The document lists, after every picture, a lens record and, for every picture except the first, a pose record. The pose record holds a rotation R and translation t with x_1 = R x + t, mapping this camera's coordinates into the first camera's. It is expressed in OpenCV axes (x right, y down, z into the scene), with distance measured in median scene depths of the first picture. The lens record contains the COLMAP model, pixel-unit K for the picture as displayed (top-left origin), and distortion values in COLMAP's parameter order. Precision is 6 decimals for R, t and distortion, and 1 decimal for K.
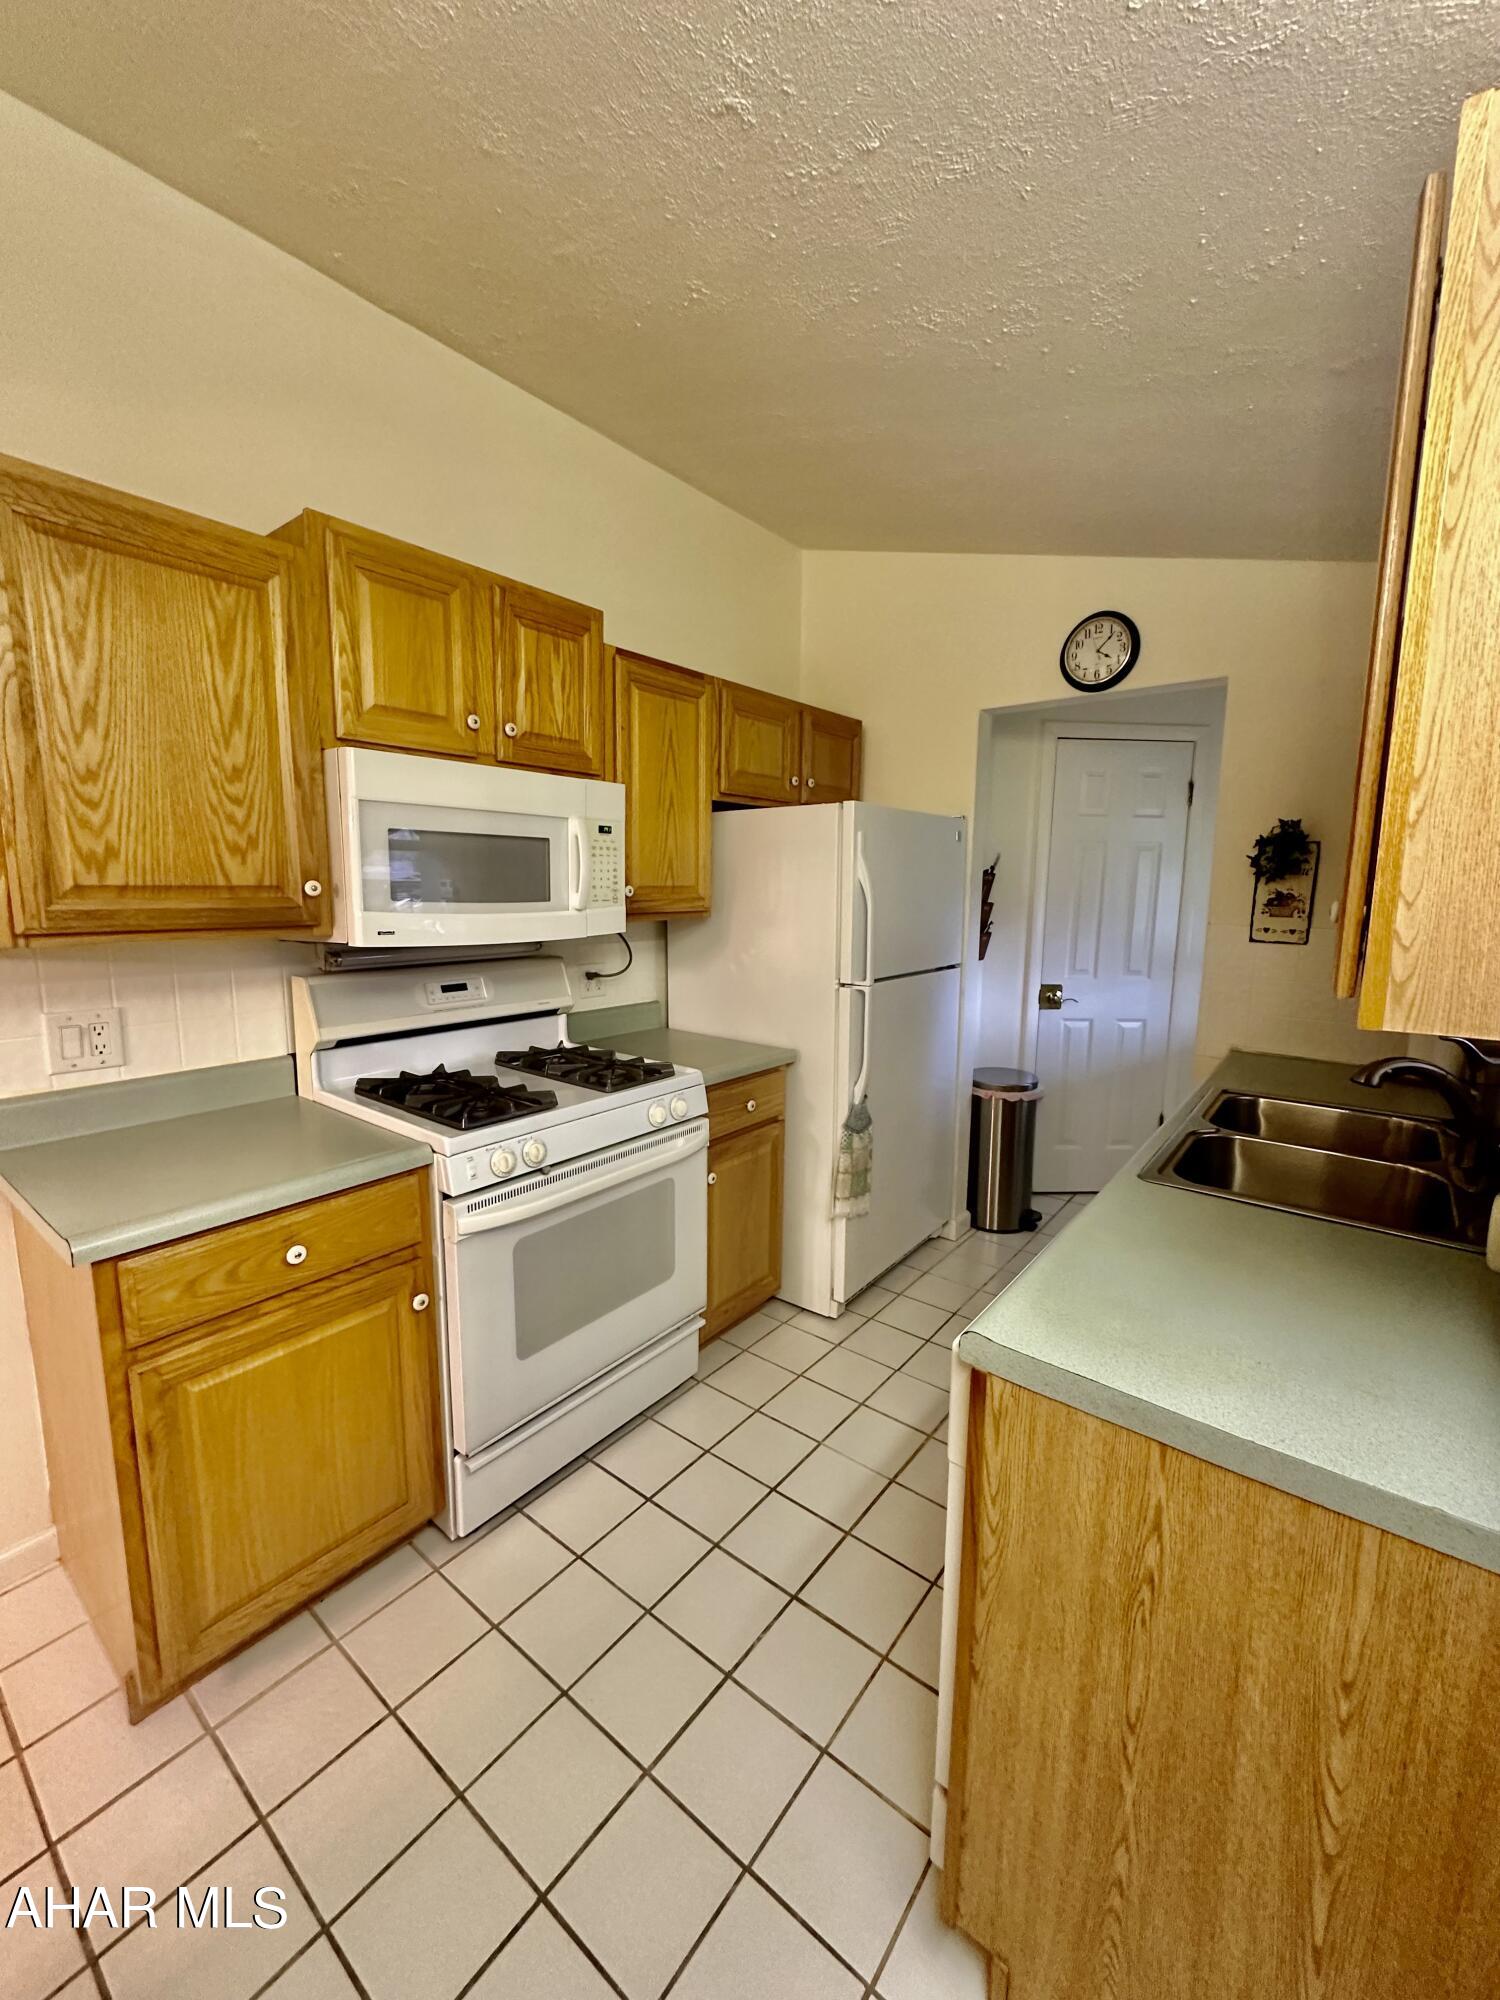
lens RADIAL K [[799.9, 0, 749.6], [0, 799.9, 999.1], [0, 0, 1]] dist [-0.005157, 0.001341]
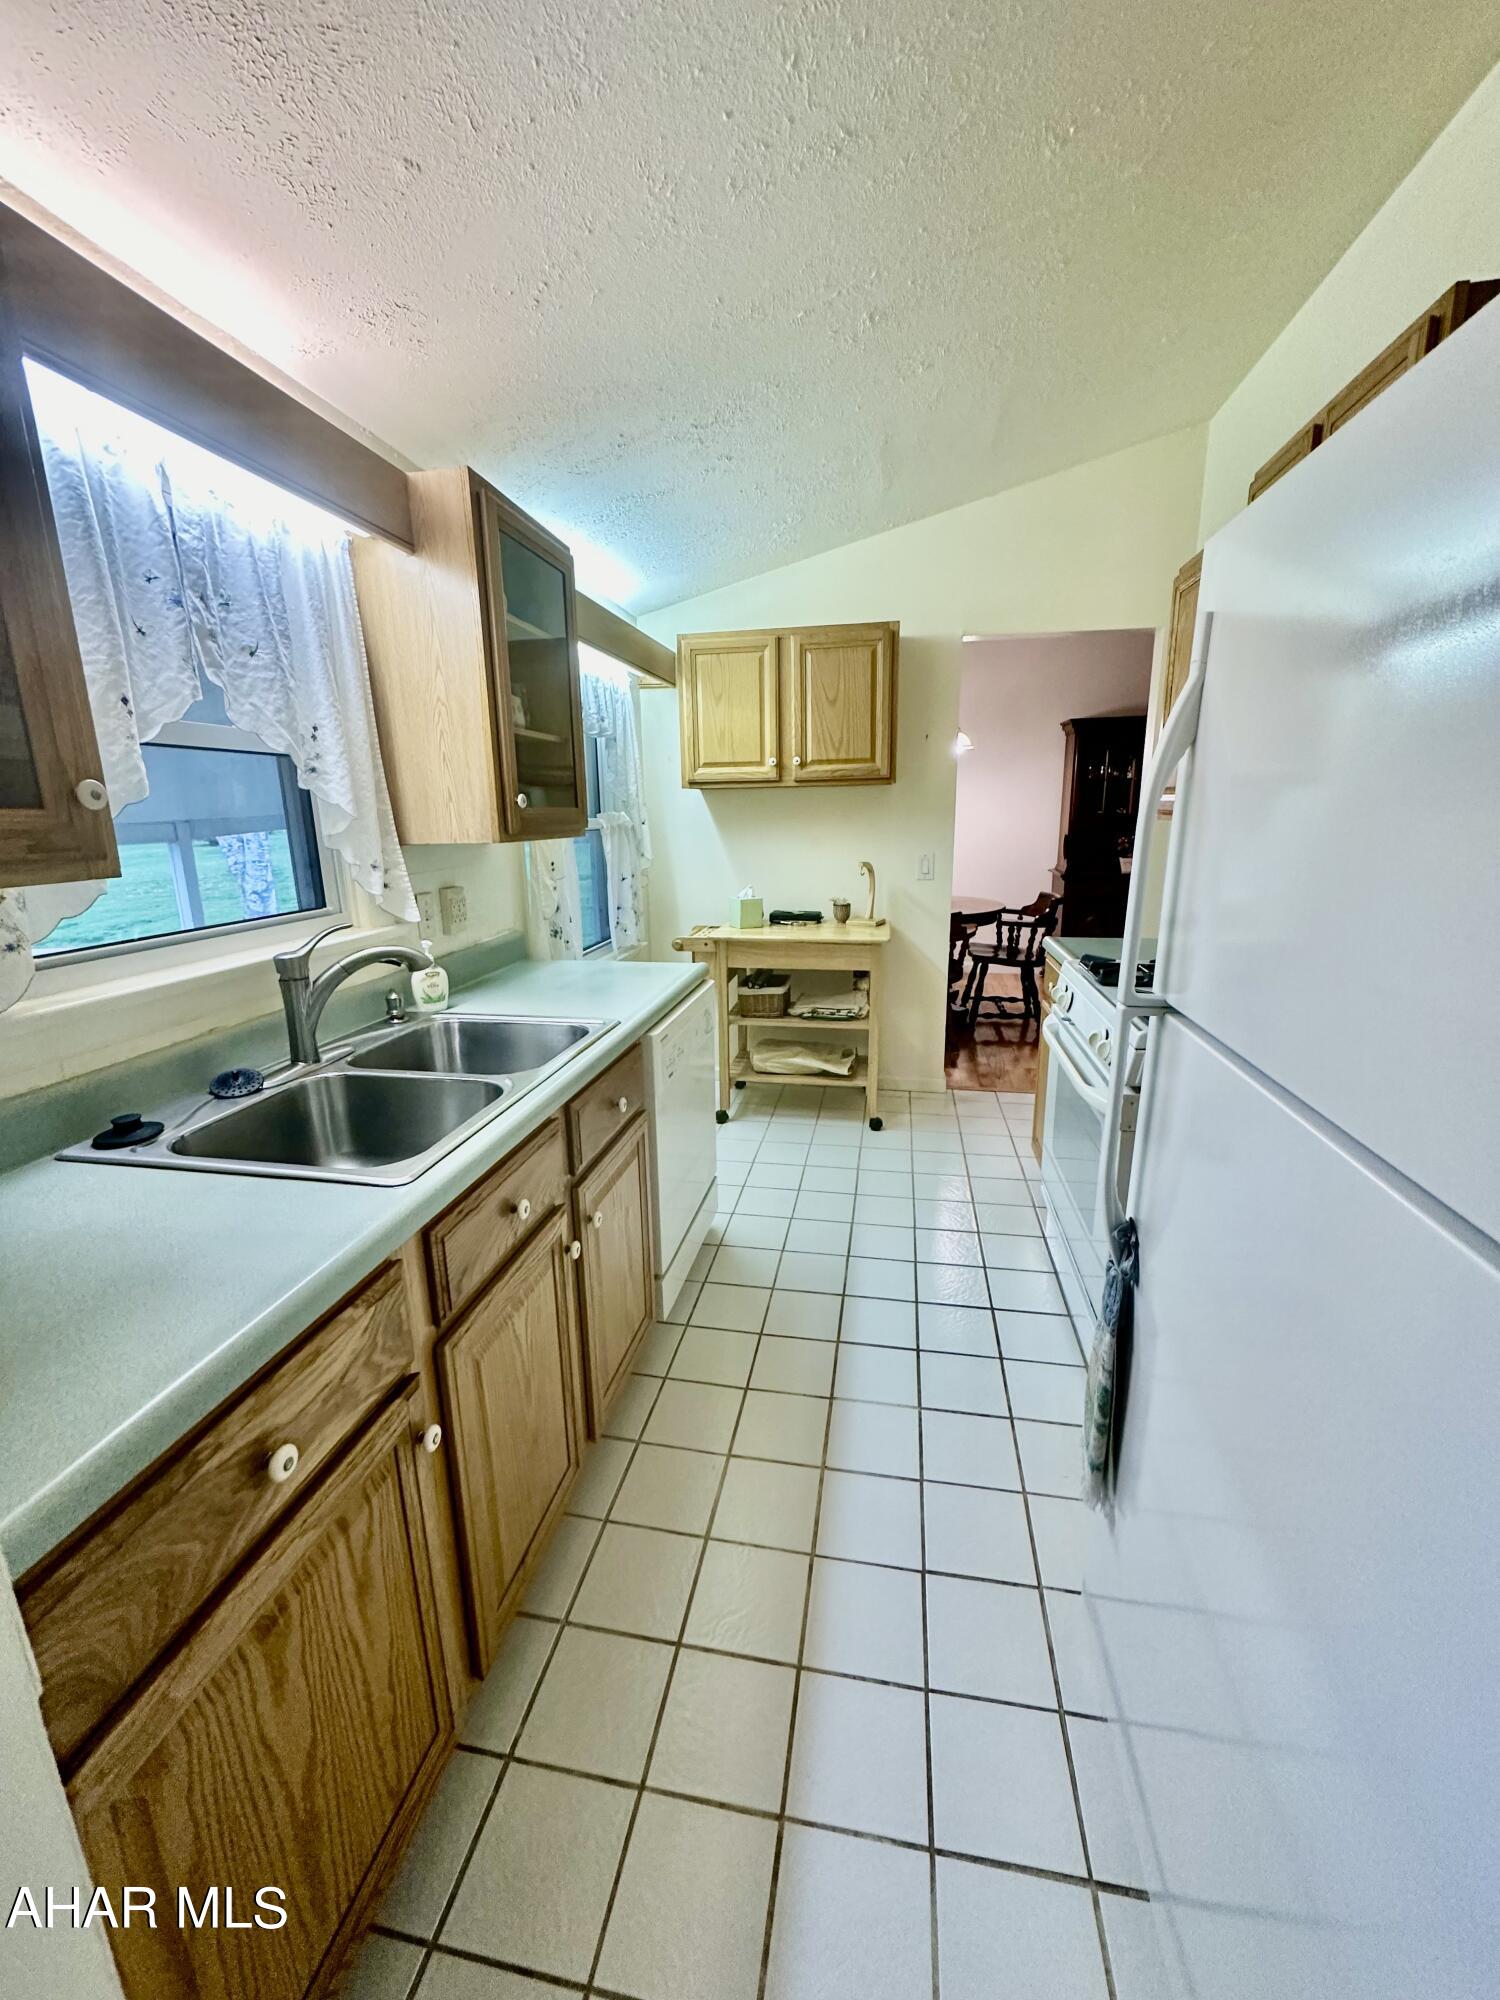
lens RADIAL K [[799.9, 0, 747.7], [0, 799.9, 997.4], [0, 0, 1]] dist [-0.005157, 0.001341]
pose [[-0.887376, 0.110668, -0.447568, 0.801588], [-0.060935, 0.934096, 0.351782, -0.242054], [0.457002, 0.339436, -0.822151, 1.947397]]
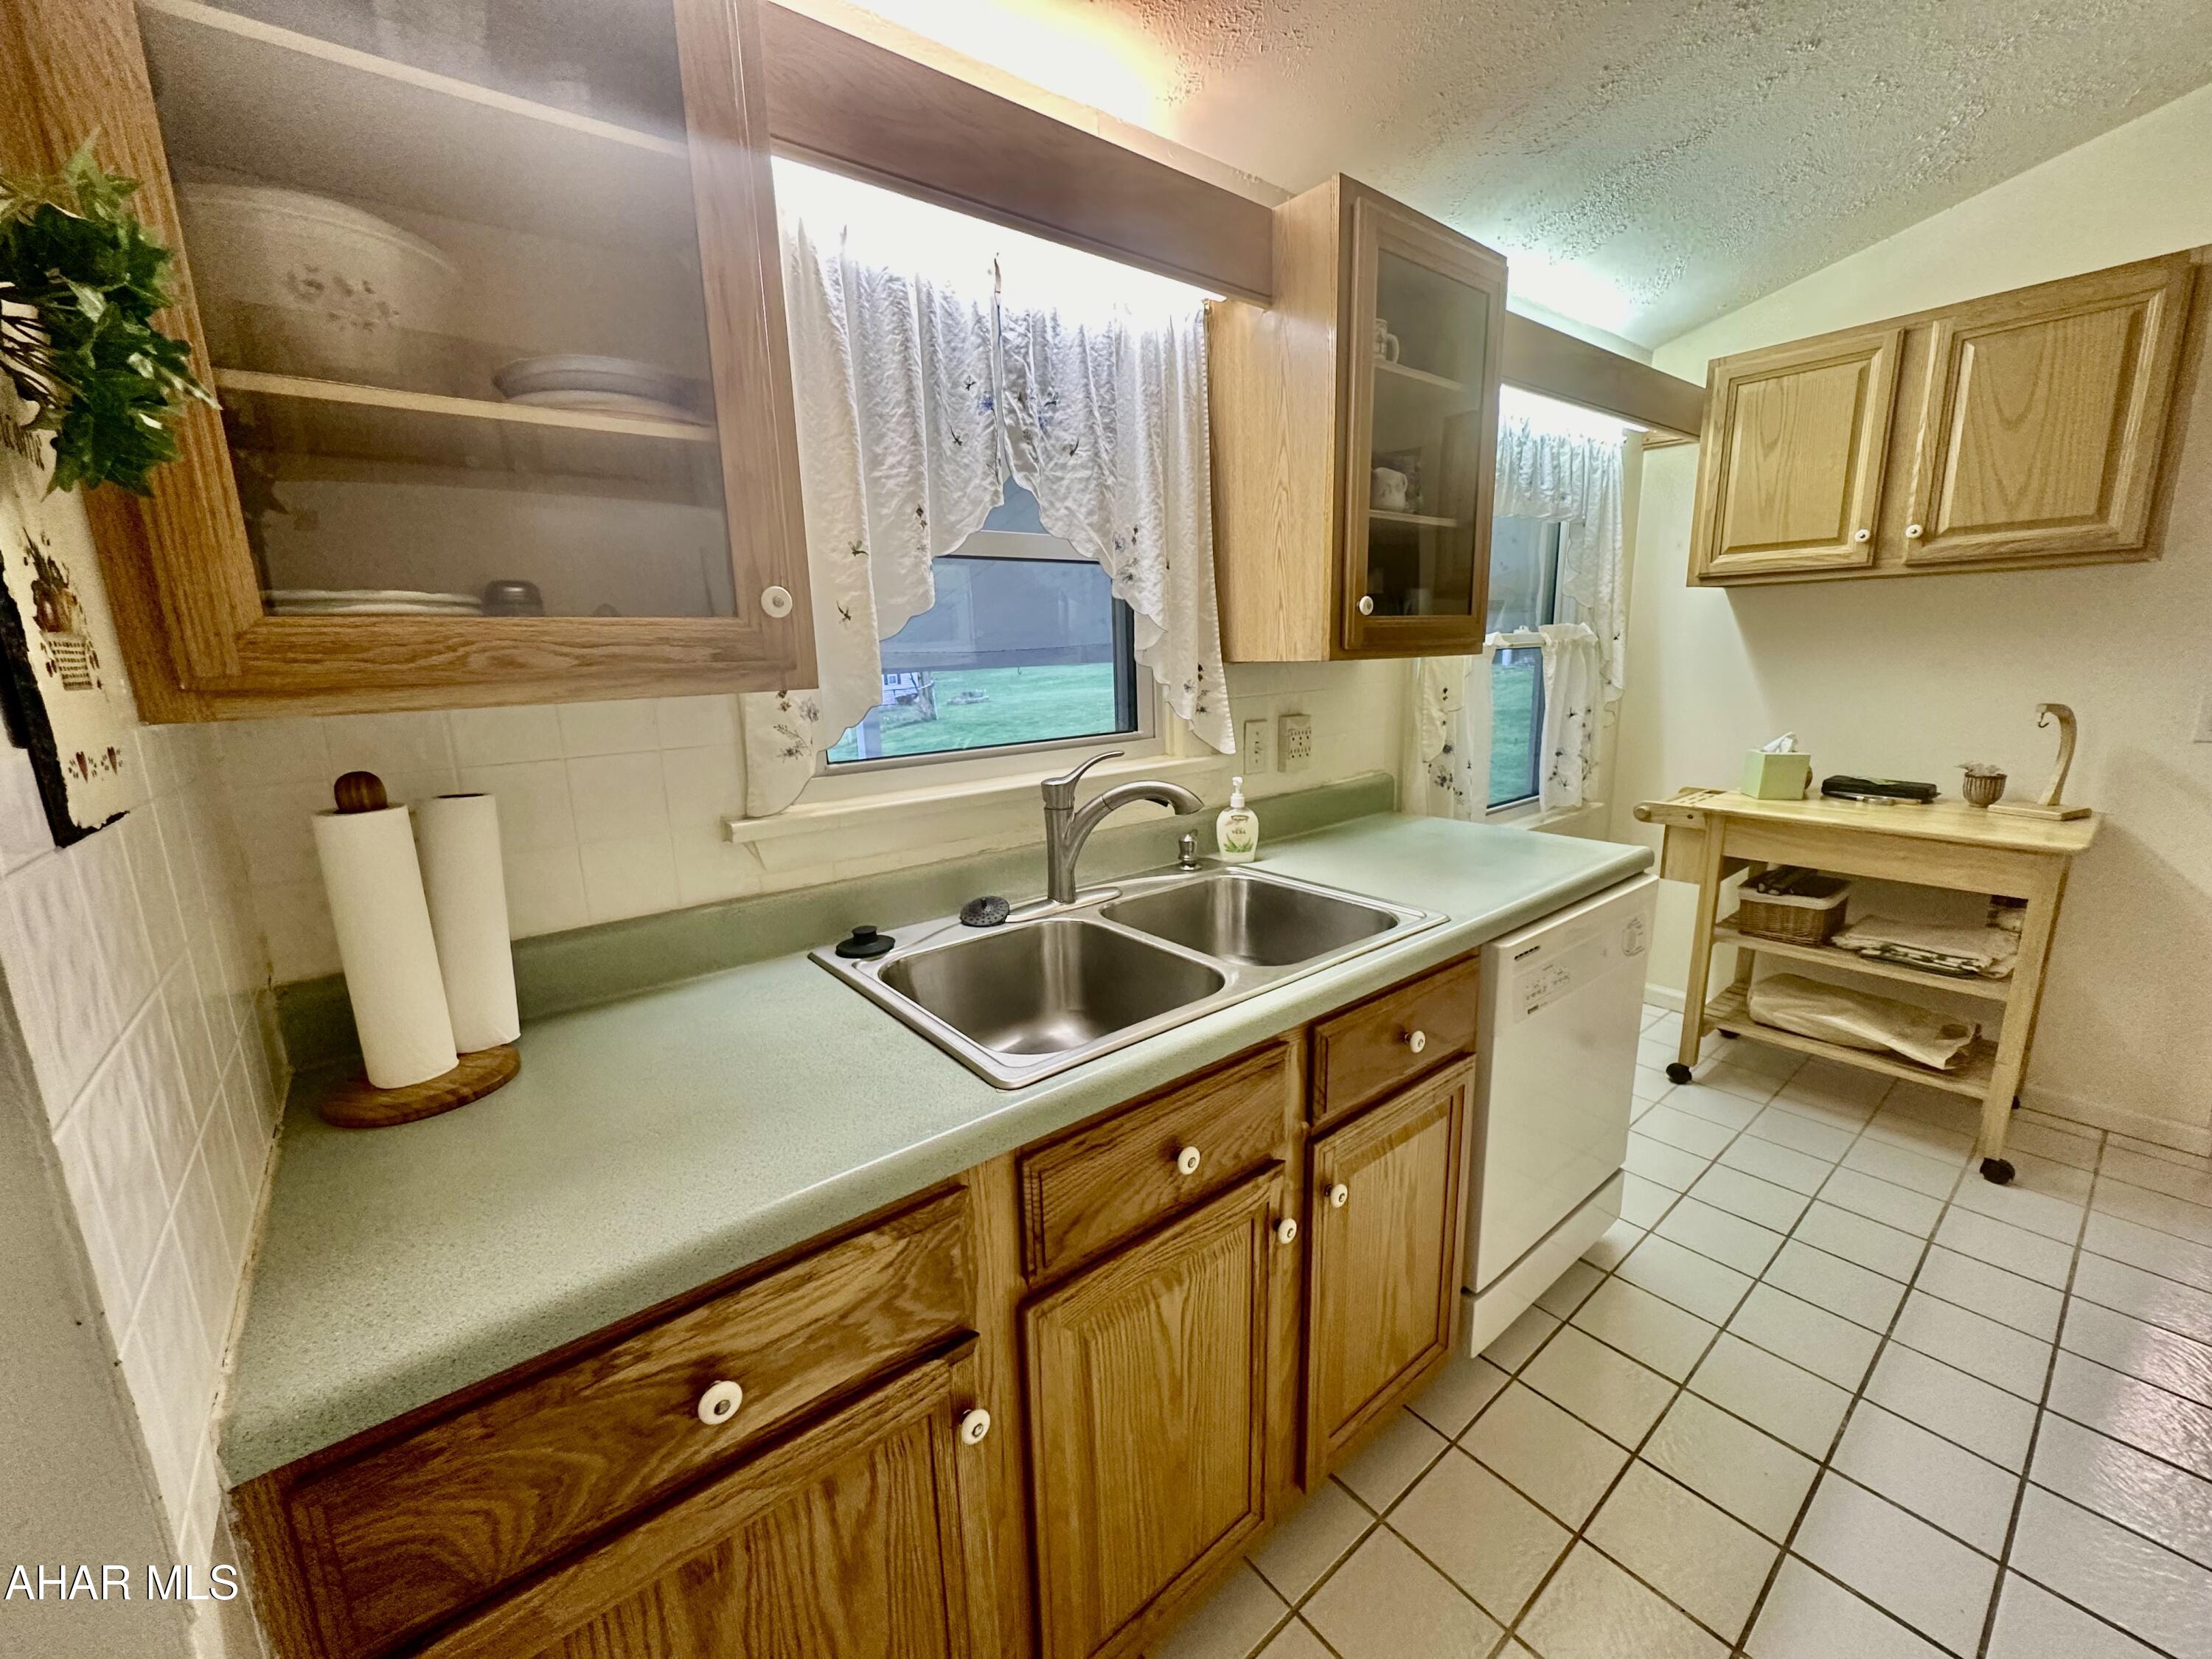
lens RADIAL K [[884.7, 0, 1100.8], [0, 884.7, 827.4], [0, 0, 1]] dist [-0.005157, 0.001341]
pose [[-0.973240, -0.027604, 0.228128, 0.592098], [0.054168, 0.937223, 0.344497, -0.201615], [-0.223316, 0.347636, -0.910648, 1.778170]]
